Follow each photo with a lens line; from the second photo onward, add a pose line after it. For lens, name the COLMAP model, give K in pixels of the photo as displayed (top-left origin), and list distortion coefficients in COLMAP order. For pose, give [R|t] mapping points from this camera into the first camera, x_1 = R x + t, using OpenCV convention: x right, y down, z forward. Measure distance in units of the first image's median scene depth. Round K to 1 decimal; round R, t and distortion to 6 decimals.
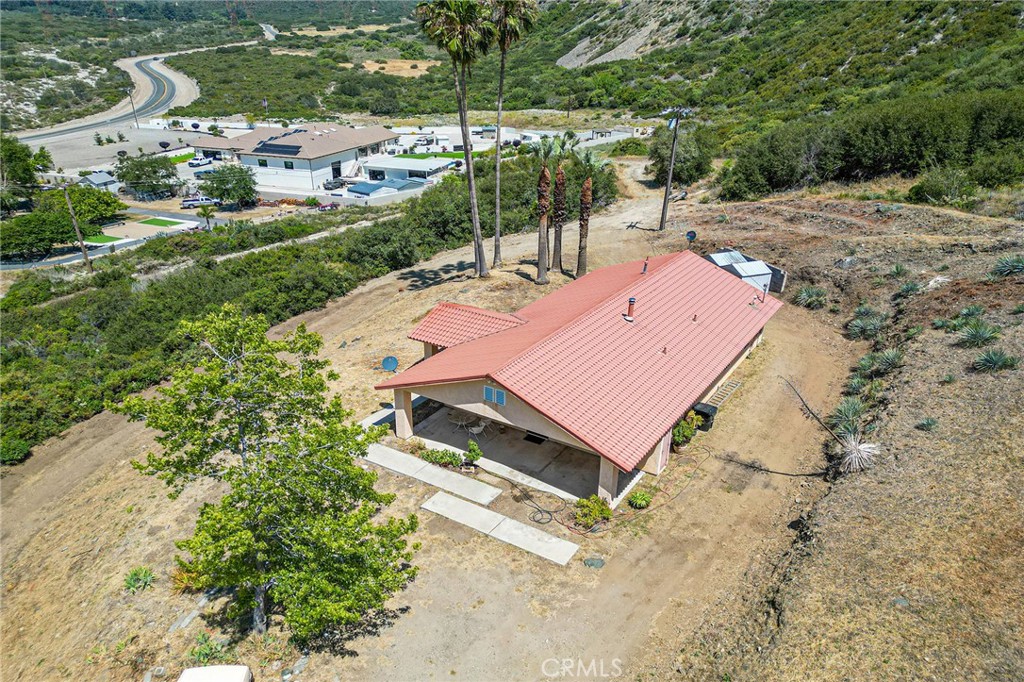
lens RADIAL K [[705.4, 0, 514.4], [0, 705.4, 399.3], [0, 0, 1]] dist [0.070378, -0.064518]
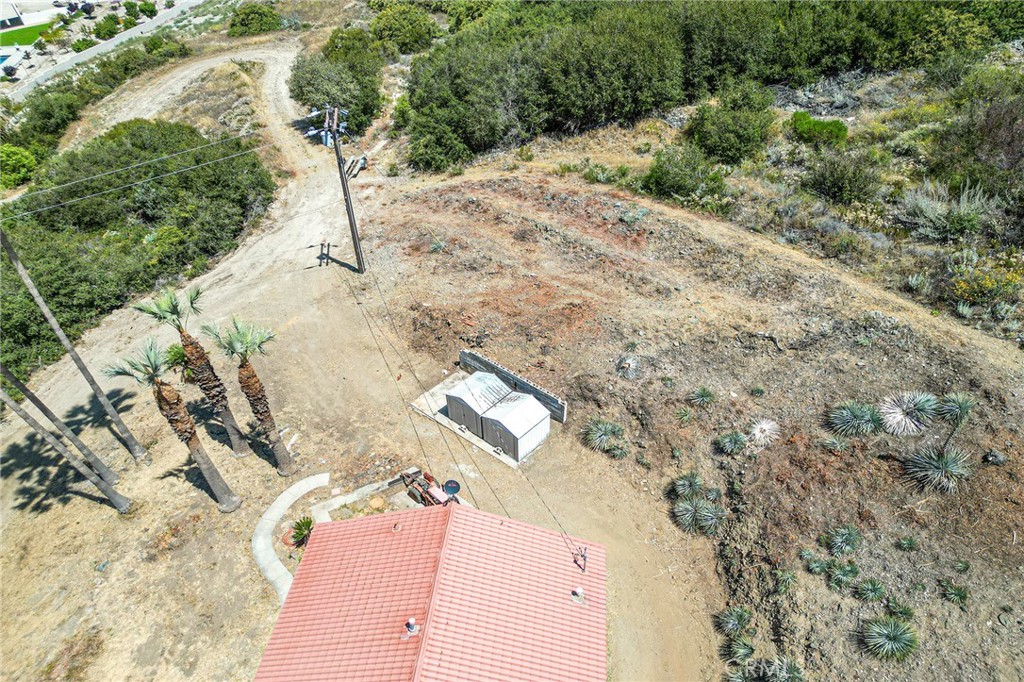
lens RADIAL K [[705.4, 0, 514.4], [0, 705.4, 399.3], [0, 0, 1]] dist [0.070378, -0.064518]
pose [[0.887917, -0.344948, 0.304327, 0.078637], [0.253042, 0.918750, 0.303098, -0.301089], [-0.384154, -0.192118, 0.903060, 0.253302]]
